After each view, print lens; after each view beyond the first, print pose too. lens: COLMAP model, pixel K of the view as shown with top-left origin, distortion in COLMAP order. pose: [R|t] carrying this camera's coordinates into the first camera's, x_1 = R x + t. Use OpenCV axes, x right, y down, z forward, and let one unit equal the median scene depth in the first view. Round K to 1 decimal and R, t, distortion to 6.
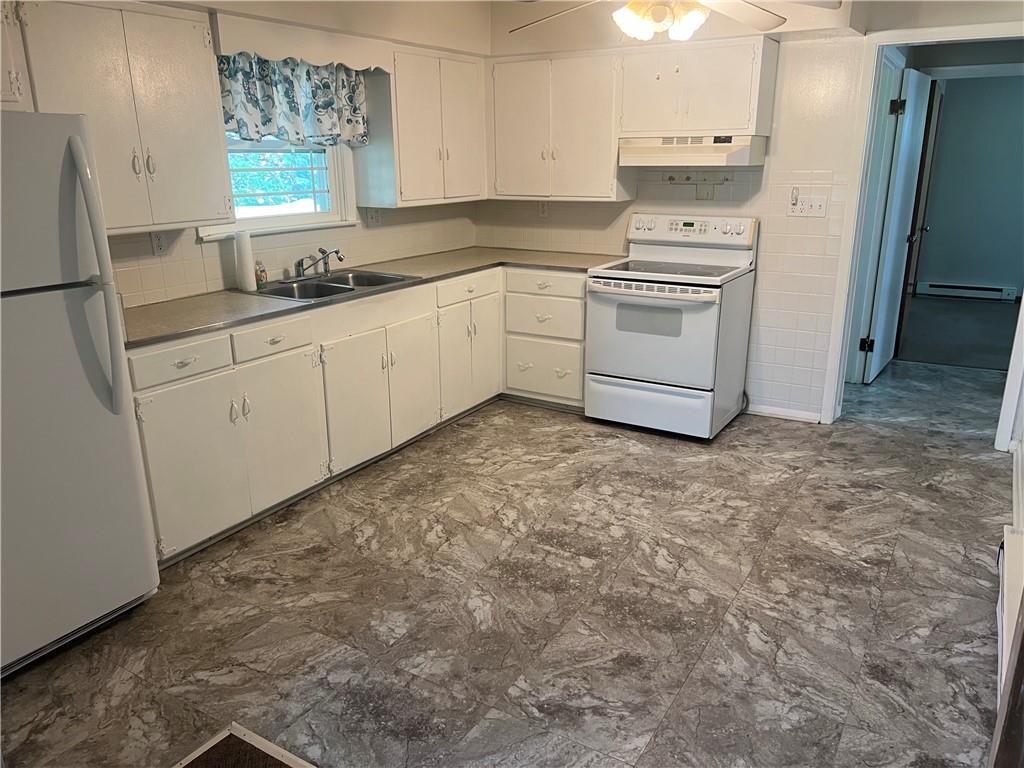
lens RADIAL K [[770.2, 0, 514.0], [0, 770.2, 386.2], [0, 0, 1]] dist [0.013219, -0.005522]
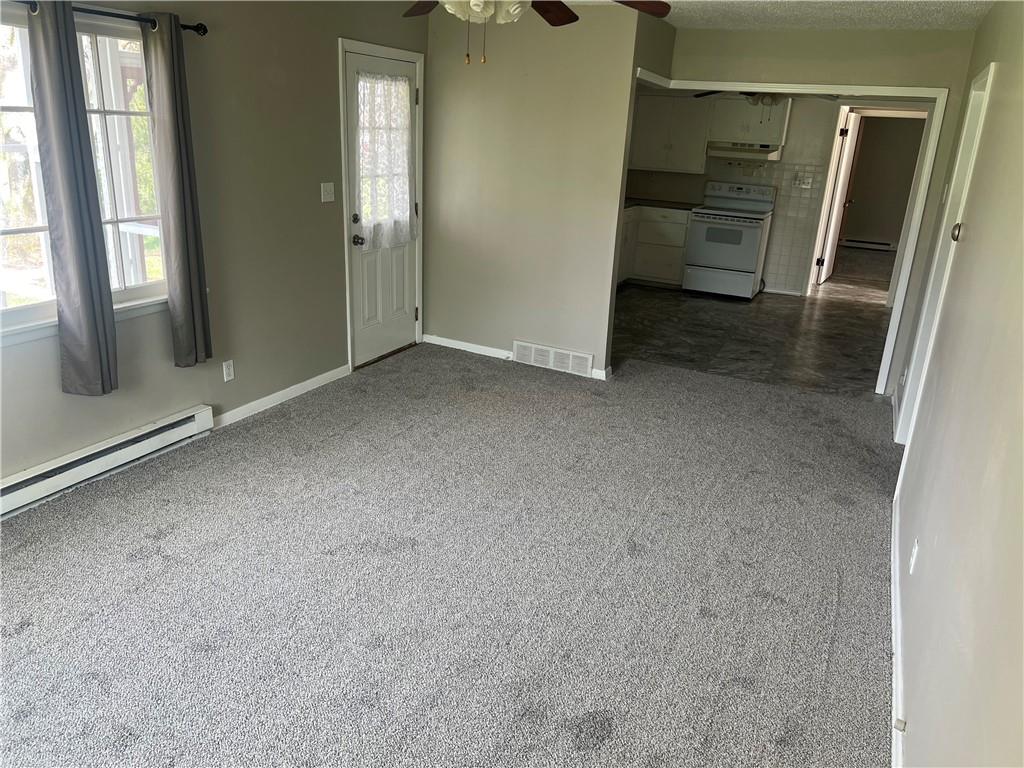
lens RADIAL K [[770.2, 0, 513.8], [0, 770.2, 384.2], [0, 0, 1]] dist [0.013219, -0.005522]
pose [[0.992490, 0.021369, 0.120448, -0.965323], [-0.024948, 0.999289, 0.028283, 0.410465], [-0.119757, -0.031075, 0.992317, -1.481983]]
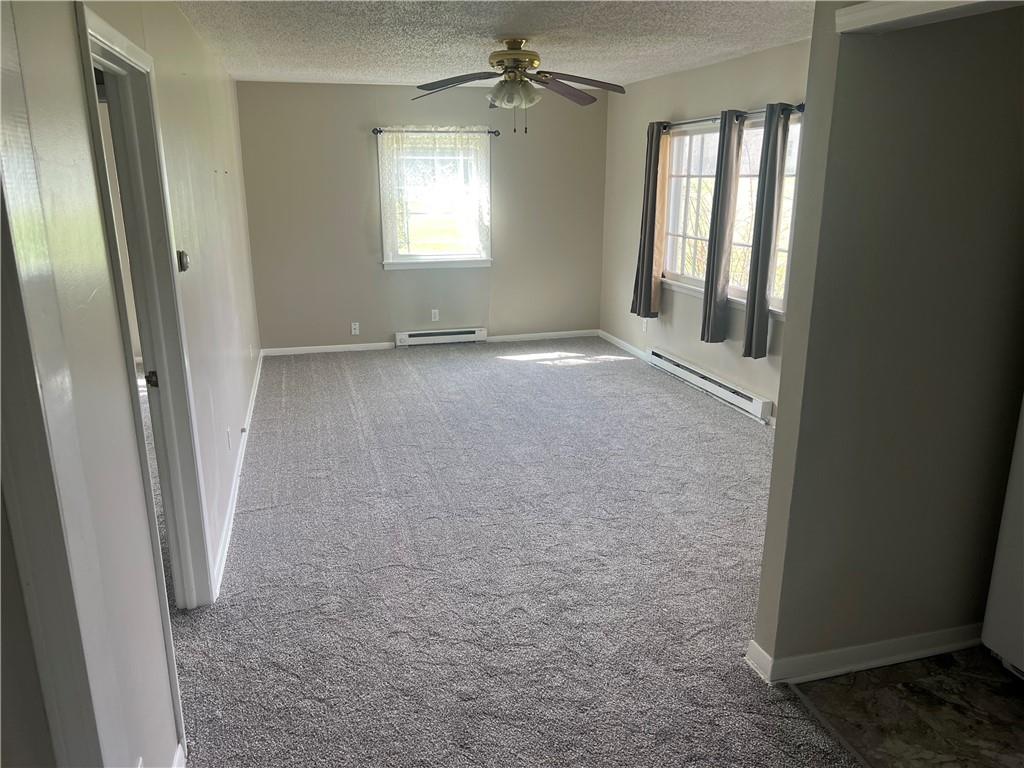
lens RADIAL K [[770.2, 0, 513.4], [0, 770.2, 385.7], [0, 0, 1]] dist [0.013219, -0.005522]
pose [[-0.696373, 0.189019, -0.692341, 0.610819], [-0.202144, 0.873977, 0.441929, -0.357740], [0.688623, 0.447700, -0.570406, 1.135103]]
